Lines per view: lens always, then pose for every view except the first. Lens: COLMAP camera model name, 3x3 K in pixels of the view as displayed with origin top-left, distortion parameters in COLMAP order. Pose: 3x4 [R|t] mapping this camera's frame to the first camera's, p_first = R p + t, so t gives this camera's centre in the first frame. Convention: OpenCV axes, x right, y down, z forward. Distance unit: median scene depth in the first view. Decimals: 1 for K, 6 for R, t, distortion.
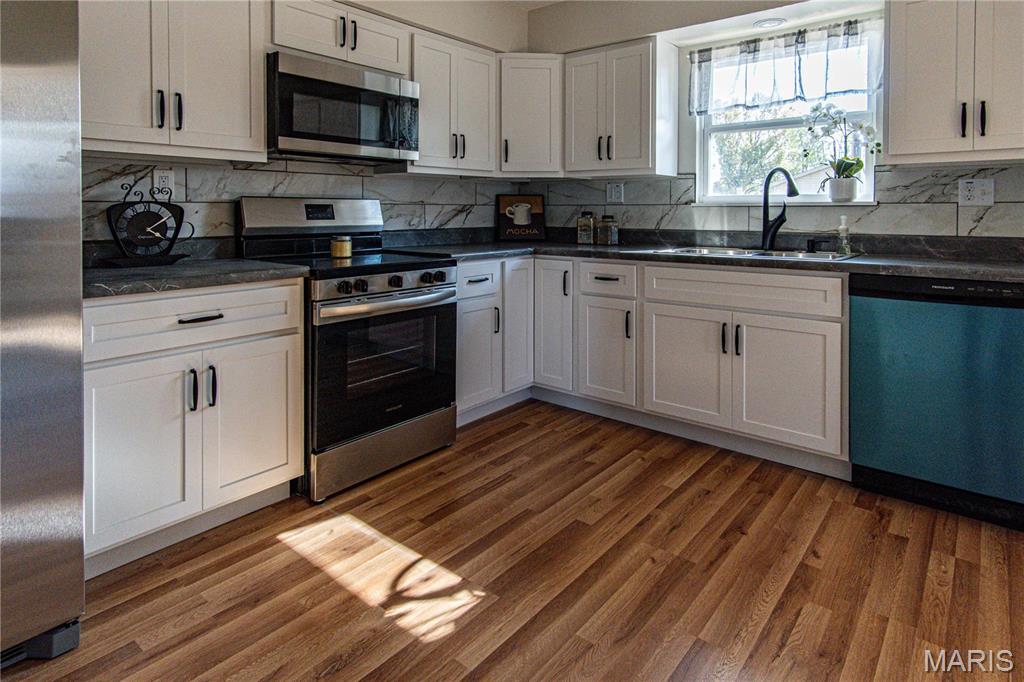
lens RADIAL K [[585.7, 0, 511.2], [0, 585.7, 216.6], [0, 0, 1]] dist [0.002839, 0.000444]
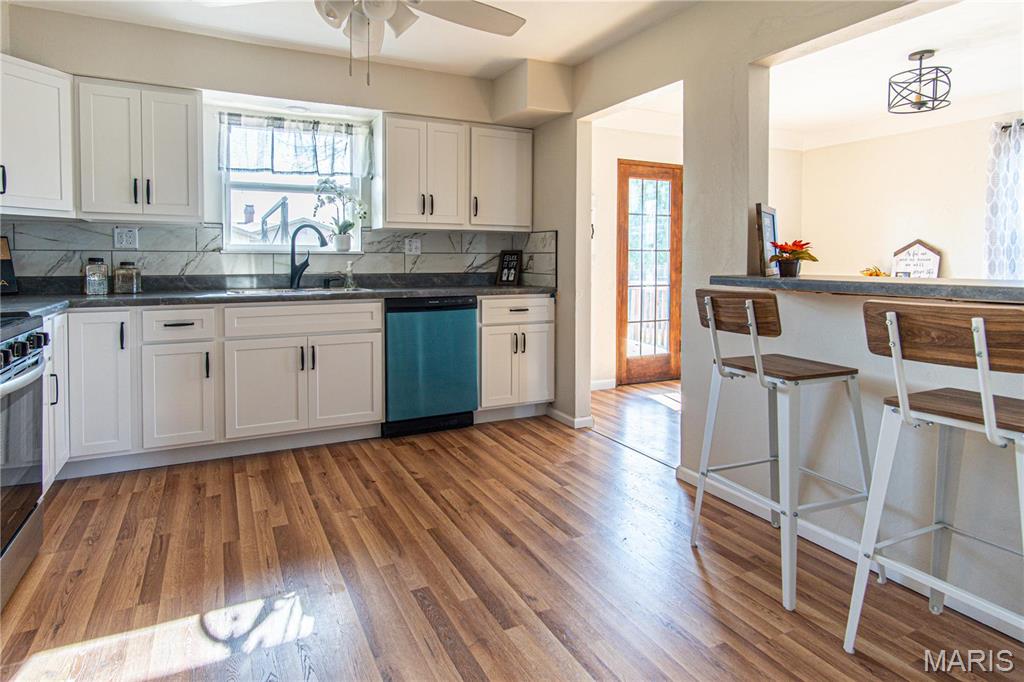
lens RADIAL K [[563.3, 0, 490.2], [0, 563.3, 272.3], [0, 0, 1]] dist [0.000152, 0.000247]
pose [[0.415706, -0.021612, 0.909242, -0.512441], [0.007113, 0.999764, 0.020511, 0.000032], [-0.909471, -0.002059, 0.415762, 0.116075]]
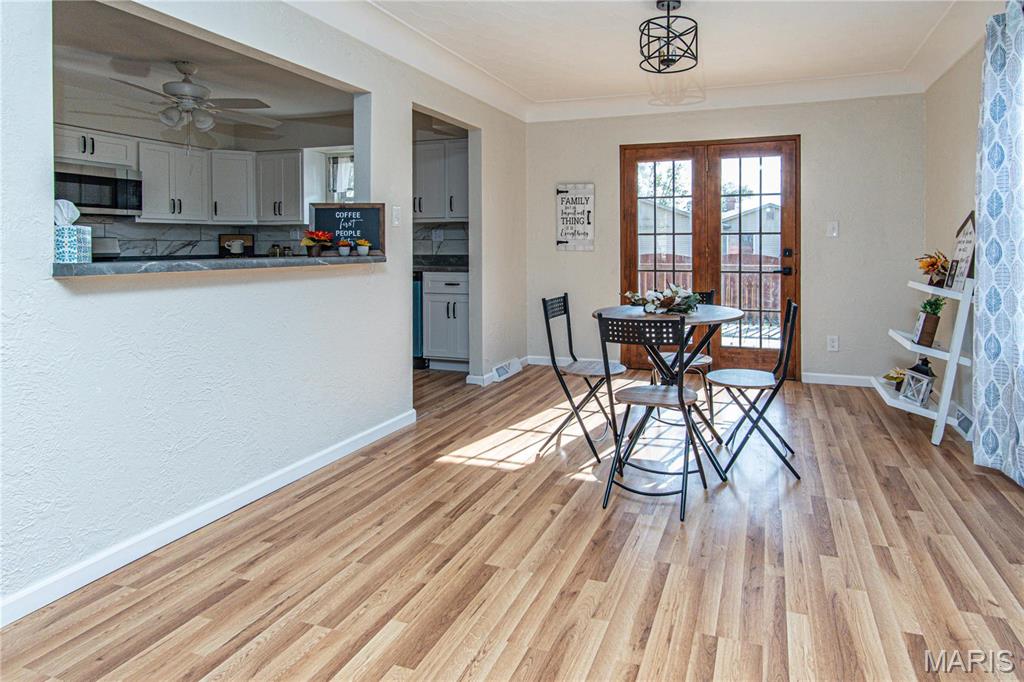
lens RADIAL K [[567.0, 0, 594.7], [0, 567.0, 252.0], [0, 0, 1]] dist [0.001975, 0.000880]
pose [[0.924746, -0.008463, 0.380491, 0.455624], [0.007655, 0.999964, 0.003639, 0.017639], [-0.380508, -0.000452, 0.924778, -1.110258]]
